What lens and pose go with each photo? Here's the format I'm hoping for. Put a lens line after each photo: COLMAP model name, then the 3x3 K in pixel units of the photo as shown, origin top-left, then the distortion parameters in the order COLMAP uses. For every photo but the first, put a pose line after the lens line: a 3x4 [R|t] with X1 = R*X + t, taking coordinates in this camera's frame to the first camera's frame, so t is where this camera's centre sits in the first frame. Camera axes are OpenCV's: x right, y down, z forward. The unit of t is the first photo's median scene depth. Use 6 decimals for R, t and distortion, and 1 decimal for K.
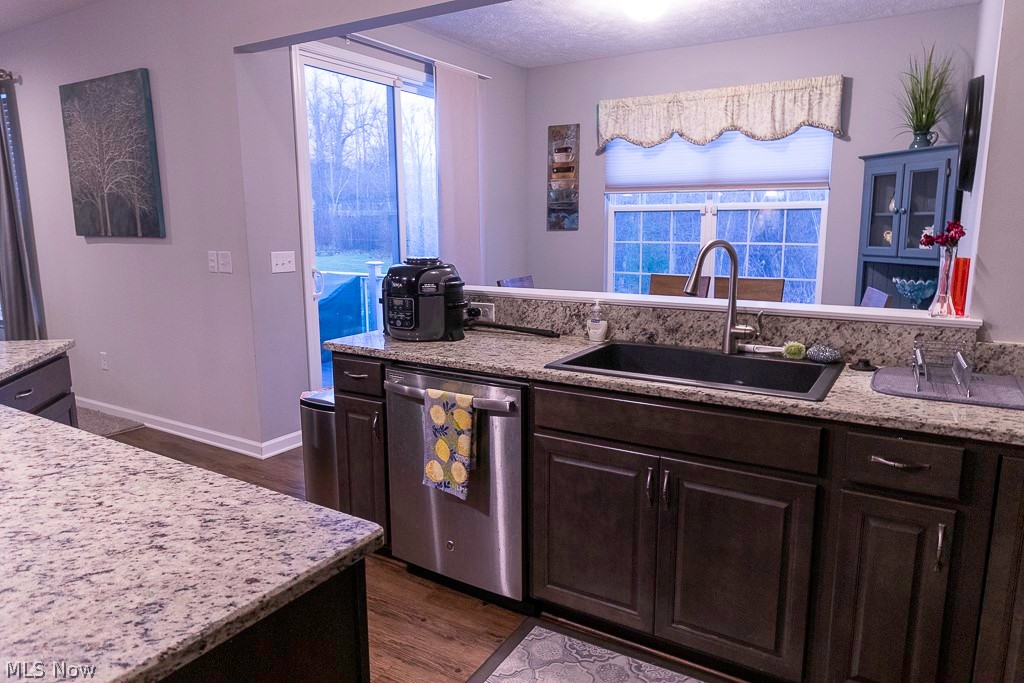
lens RADIAL K [[661.0, 0, 499.2], [0, 661.0, 335.2], [0, 0, 1]] dist [0.001544, -0.000116]
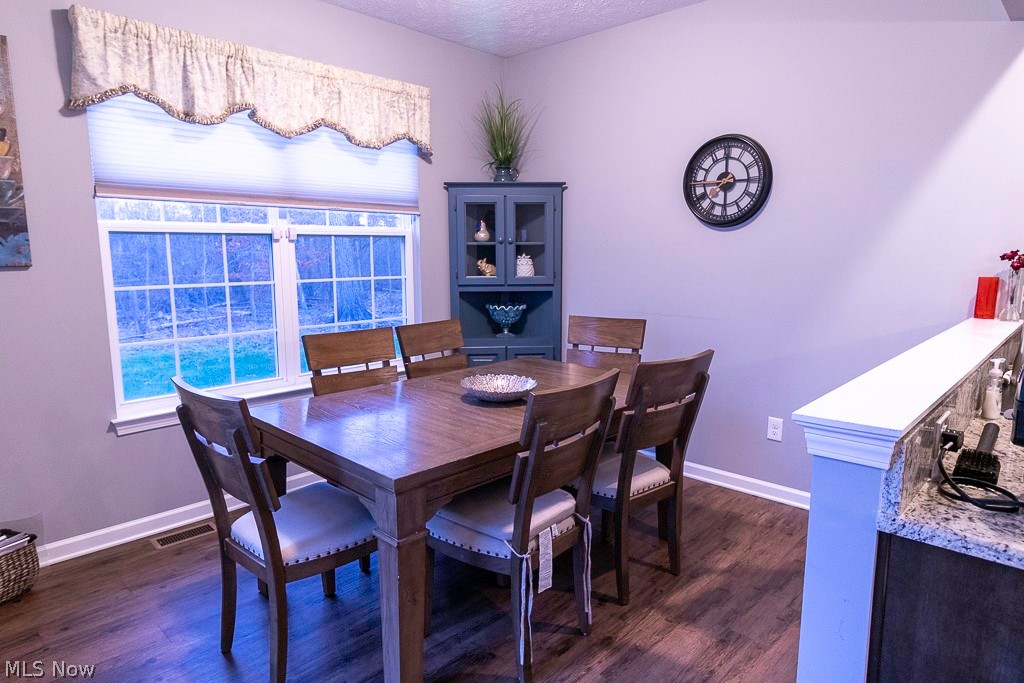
lens RADIAL K [[624.4, 0, 504.7], [0, 624.4, 338.0], [0, 0, 1]] dist [0.014497, -0.002970]
pose [[0.181632, -0.137126, 0.973759, -0.342721], [0.165743, 0.980332, 0.107137, -0.135236], [-0.969298, 0.141934, 0.200787, 0.778426]]
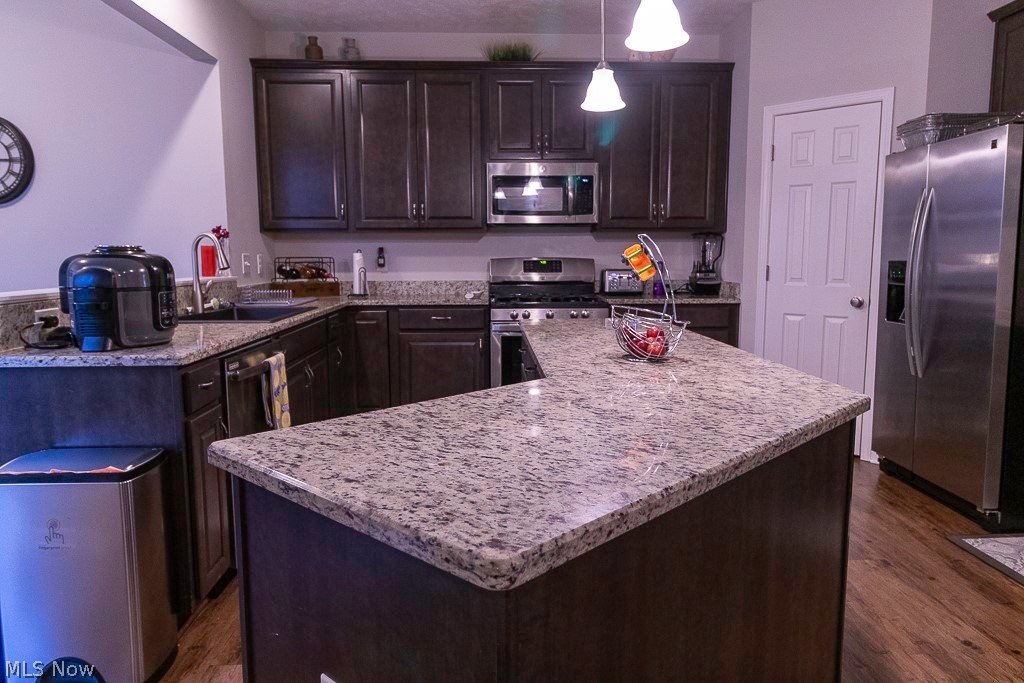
lens RADIAL K [[711.7, 0, 536.5], [0, 711.7, 347.8], [0, 0, 1]] dist [0.001690, -0.002846]
pose [[-0.589594, -0.096861, 0.801871, -0.662623], [0.145253, 0.963882, 0.223232, -0.069049], [-0.794532, 0.248091, -0.554229, 0.651709]]
